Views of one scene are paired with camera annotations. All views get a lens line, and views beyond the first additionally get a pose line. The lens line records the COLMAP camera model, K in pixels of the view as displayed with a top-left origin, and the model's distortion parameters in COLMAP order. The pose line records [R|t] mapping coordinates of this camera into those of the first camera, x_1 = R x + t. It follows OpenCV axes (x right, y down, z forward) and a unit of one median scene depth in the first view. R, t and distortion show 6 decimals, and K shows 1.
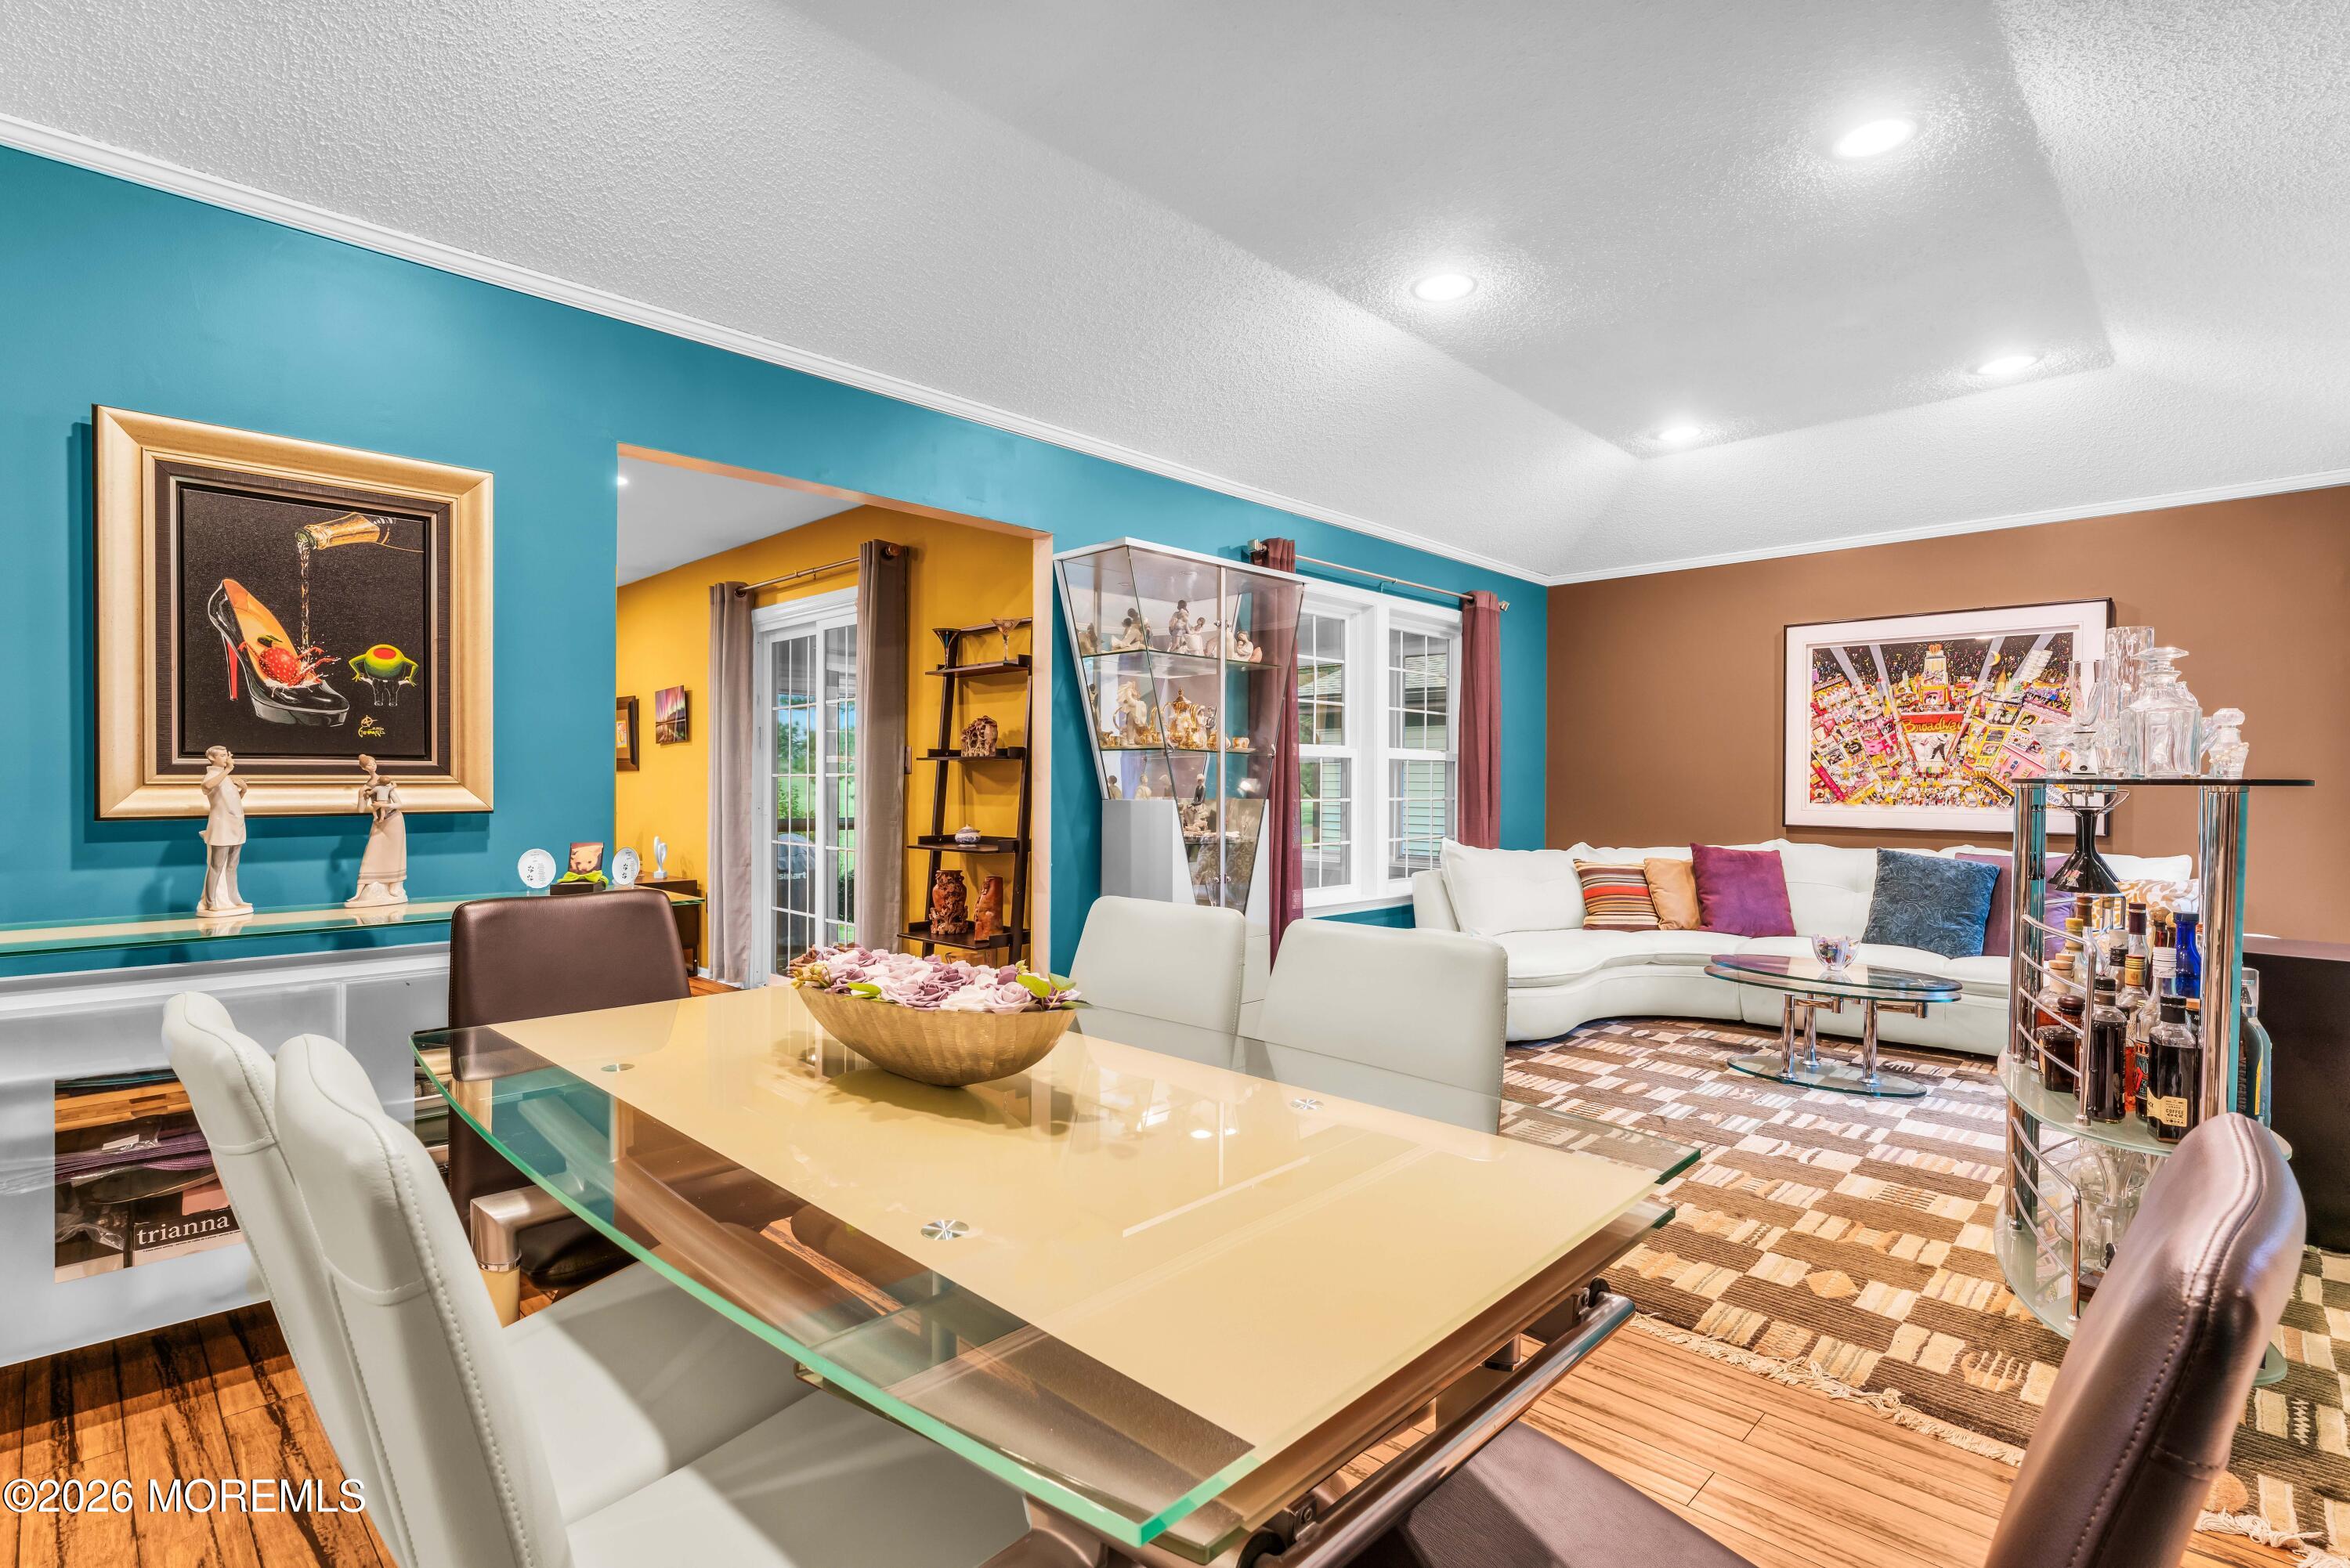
lens RADIAL K [[1100.8, 0, 1165.2], [0, 1100.8, 787.9], [0, 0, 1]] dist [-0.004038, 0.000271]
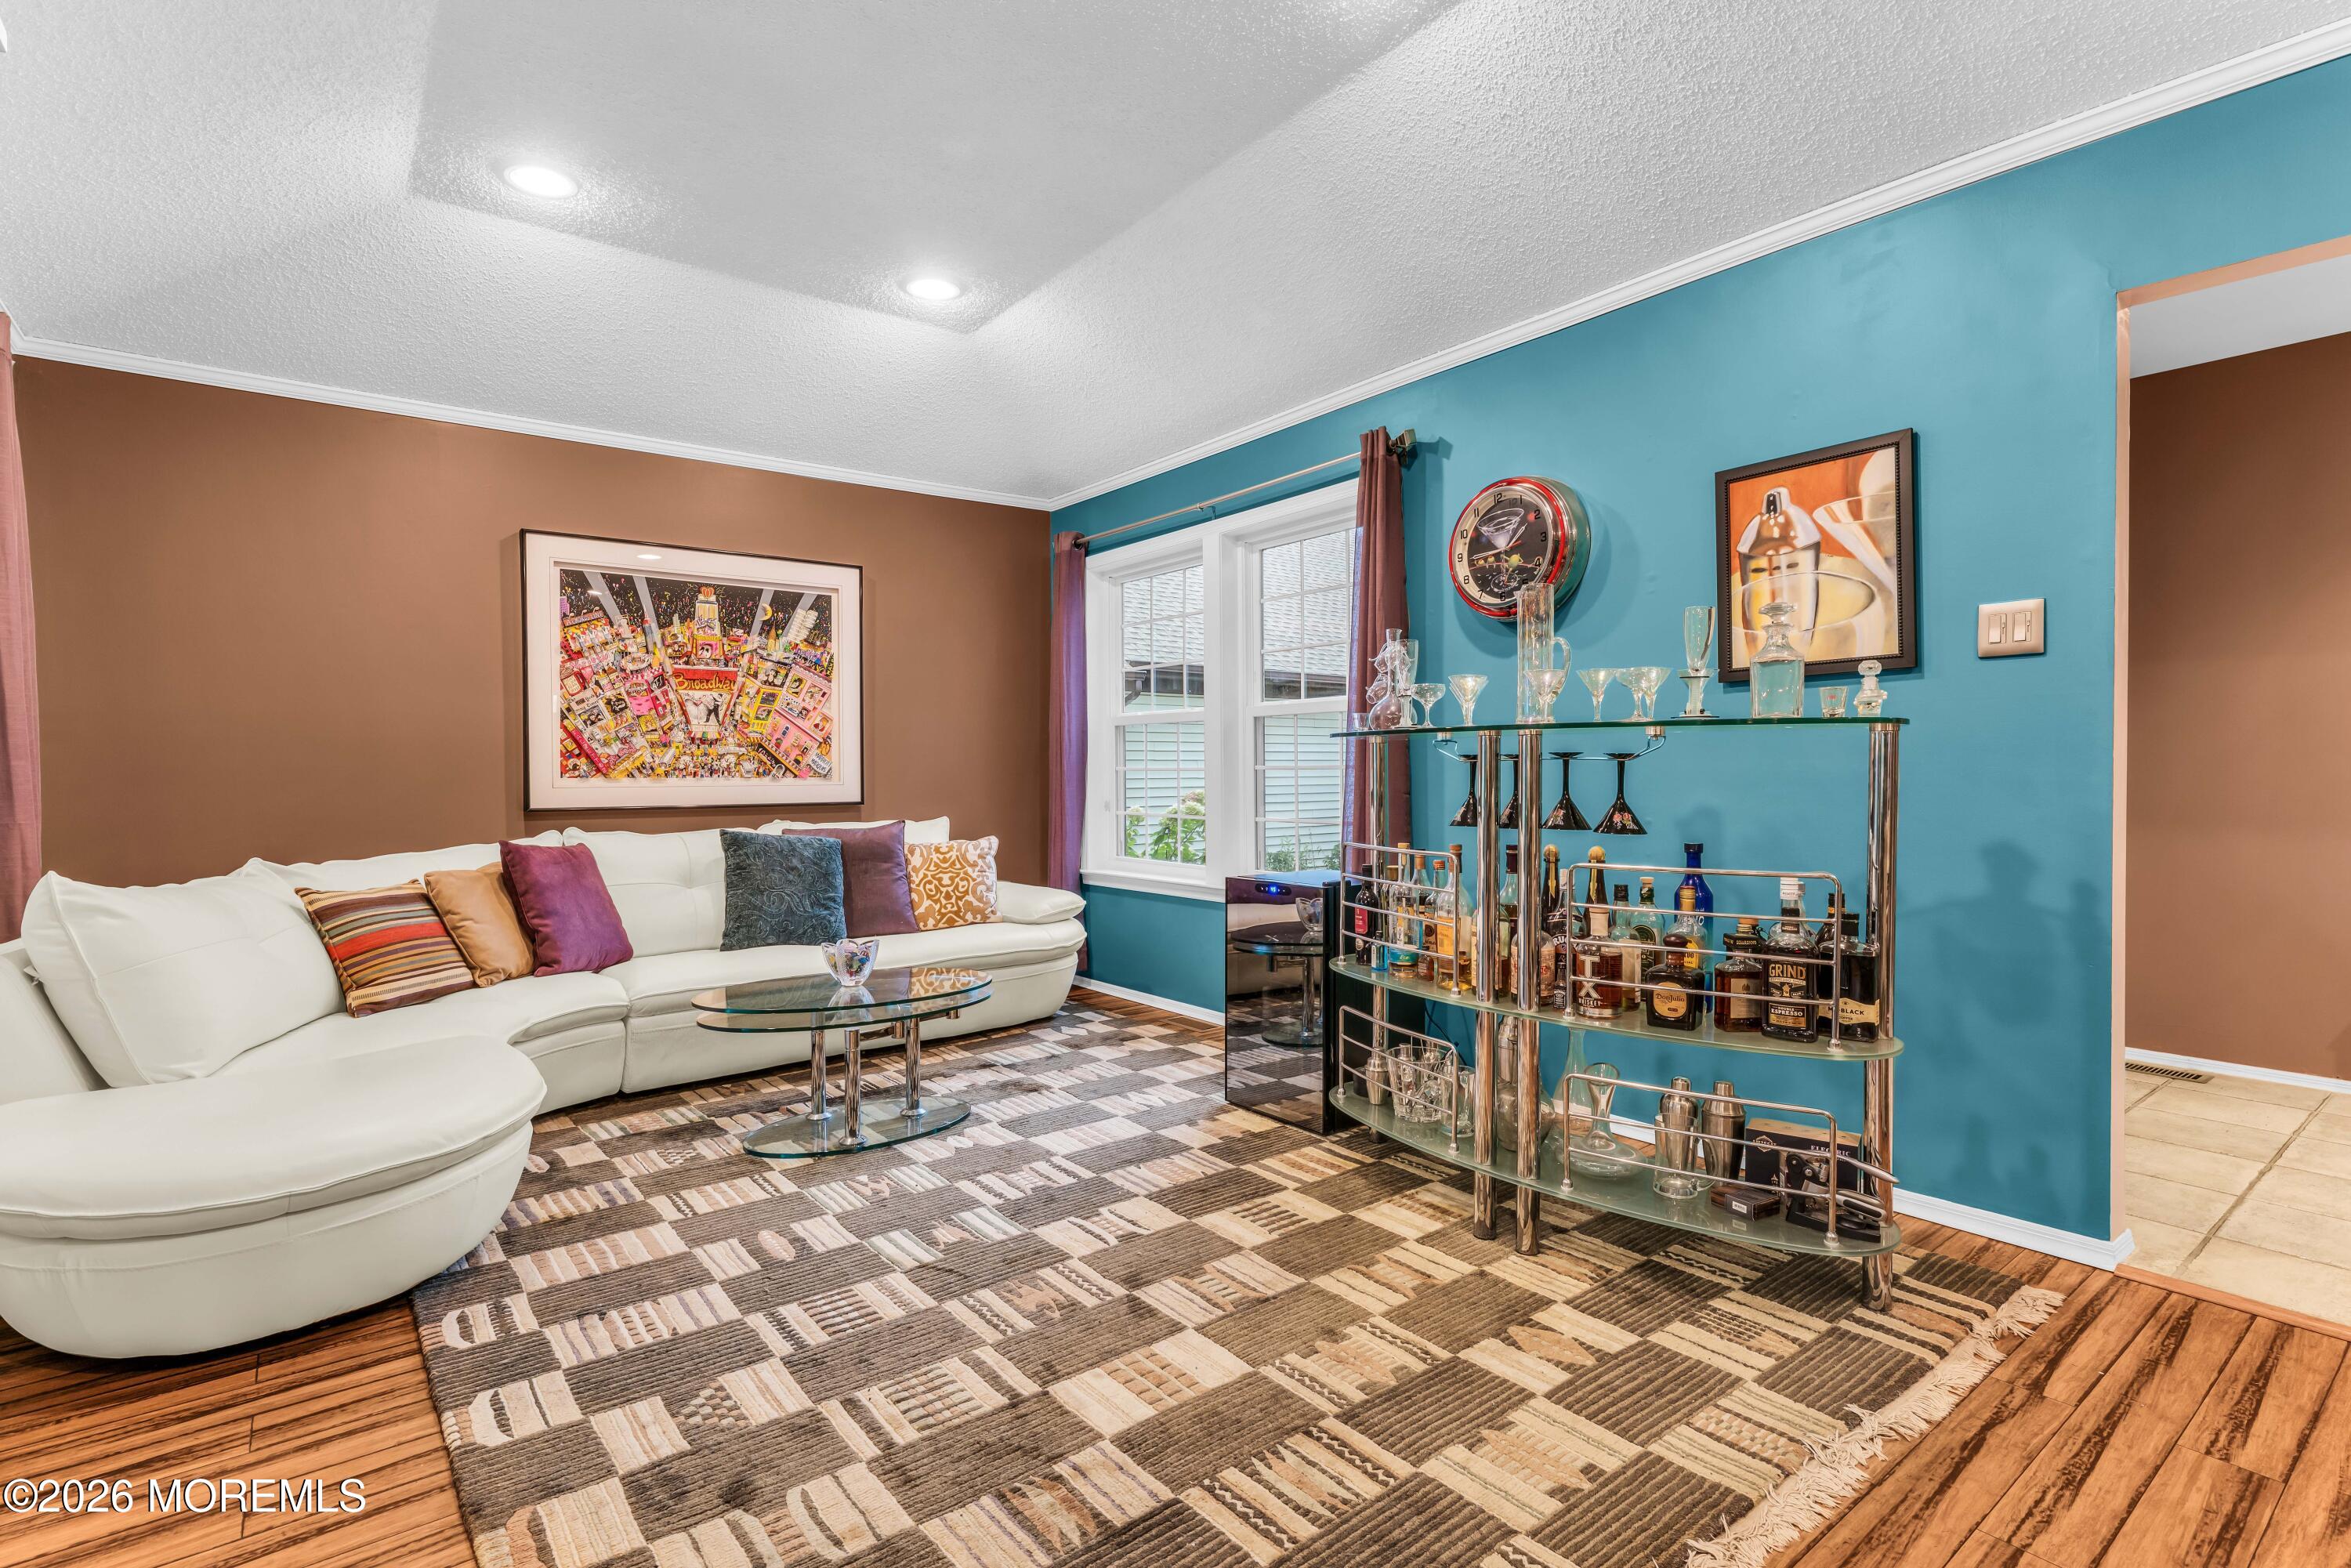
lens RADIAL K [[1114.6, 0, 1168.6], [0, 1114.6, 784.4], [0, 0, 1]] dist [-0.001238, 0.000000]
pose [[0.133119, -0.020132, 0.990896, -0.108520], [0.011887, 0.999754, 0.018715, 0.009798], [-0.991029, 0.009288, 0.133326, 0.541947]]
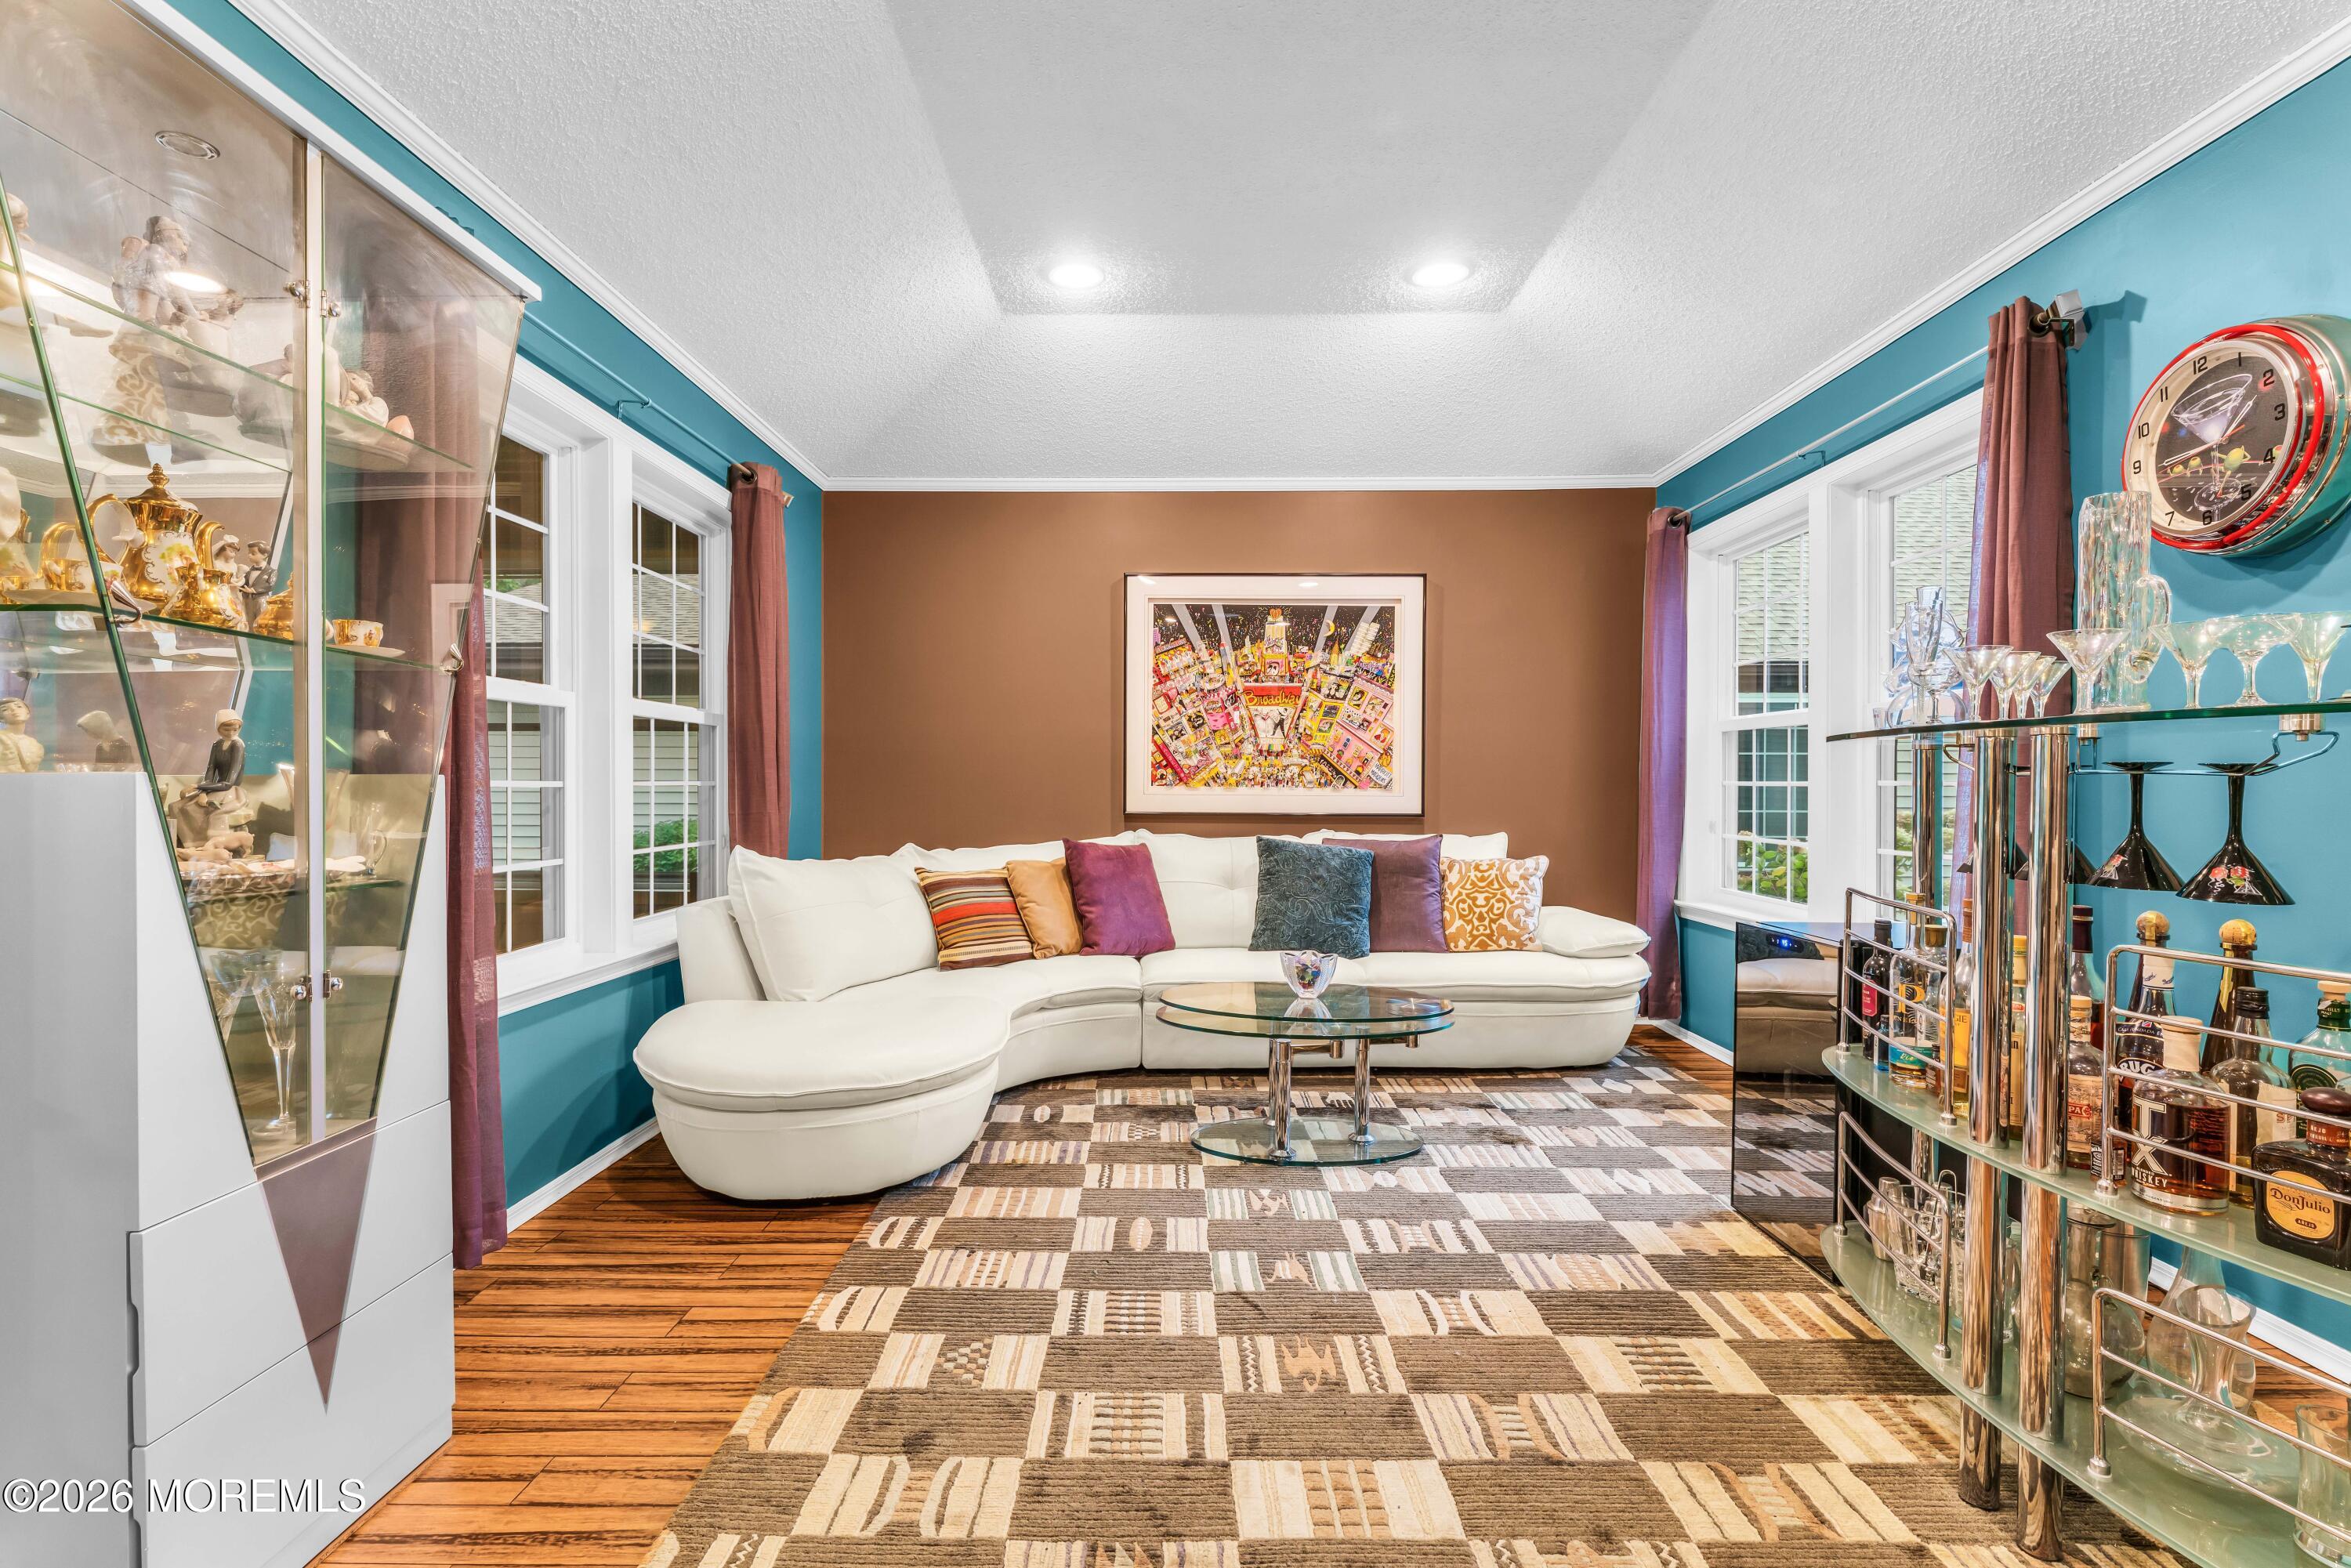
lens RADIAL K [[1114.6, 0, 1168.6], [0, 1114.6, 784.4], [0, 0, 1]] dist [-0.001238, 0.000000]
pose [[0.716818, -0.004602, 0.697245, -0.002852], [0.003453, 0.999989, 0.003050, 0.011009], [-0.697252, 0.000221, 0.716826, 0.409705]]
